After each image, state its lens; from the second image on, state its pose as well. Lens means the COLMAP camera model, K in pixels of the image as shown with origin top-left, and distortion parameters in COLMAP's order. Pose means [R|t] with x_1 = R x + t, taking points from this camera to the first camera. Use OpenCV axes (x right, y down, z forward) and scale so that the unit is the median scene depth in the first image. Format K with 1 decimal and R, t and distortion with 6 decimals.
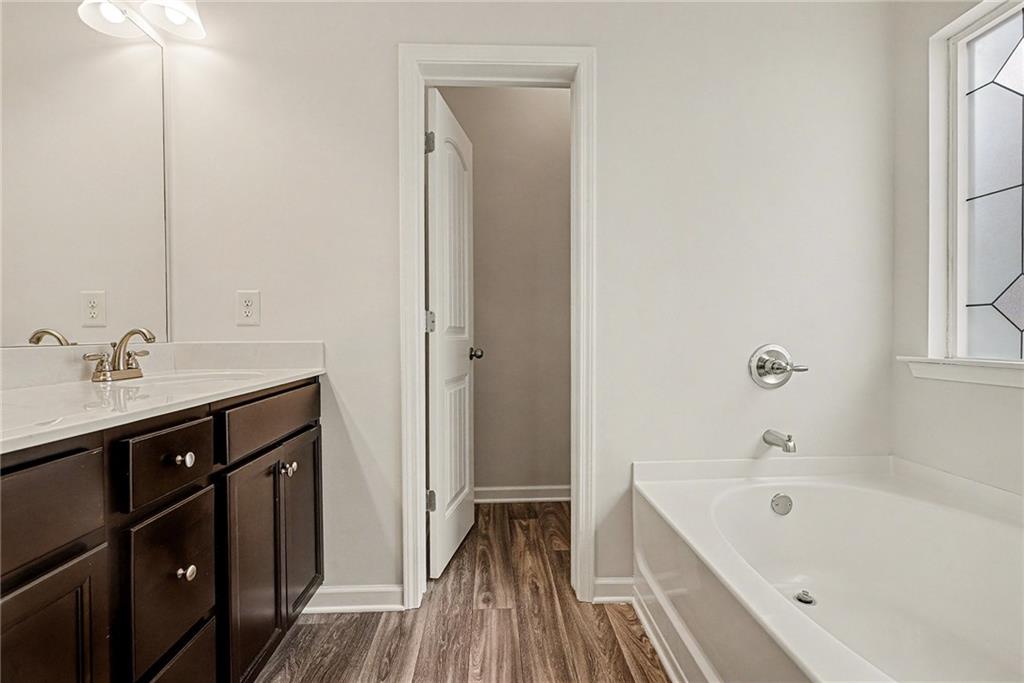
lens RADIAL K [[490.2, 0, 511.9], [0, 490.2, 346.8], [0, 0, 1]] dist [0.002491, -0.000273]
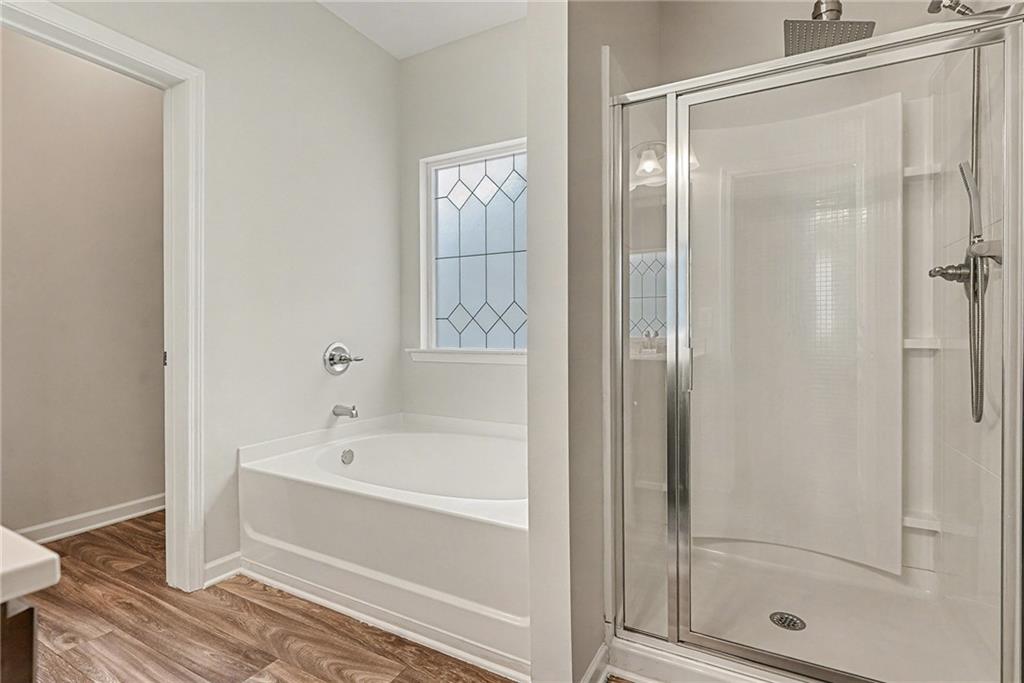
lens RADIAL K [[487.4, 0, 514.4], [0, 487.4, 339.3], [0, 0, 1]] dist [0.010224, -0.000031]
pose [[0.526478, -0.004889, 0.850175, -0.377875], [0.021541, 0.999739, -0.007591, 0.007878], [-0.849916, 0.022310, 0.526446, -0.139339]]
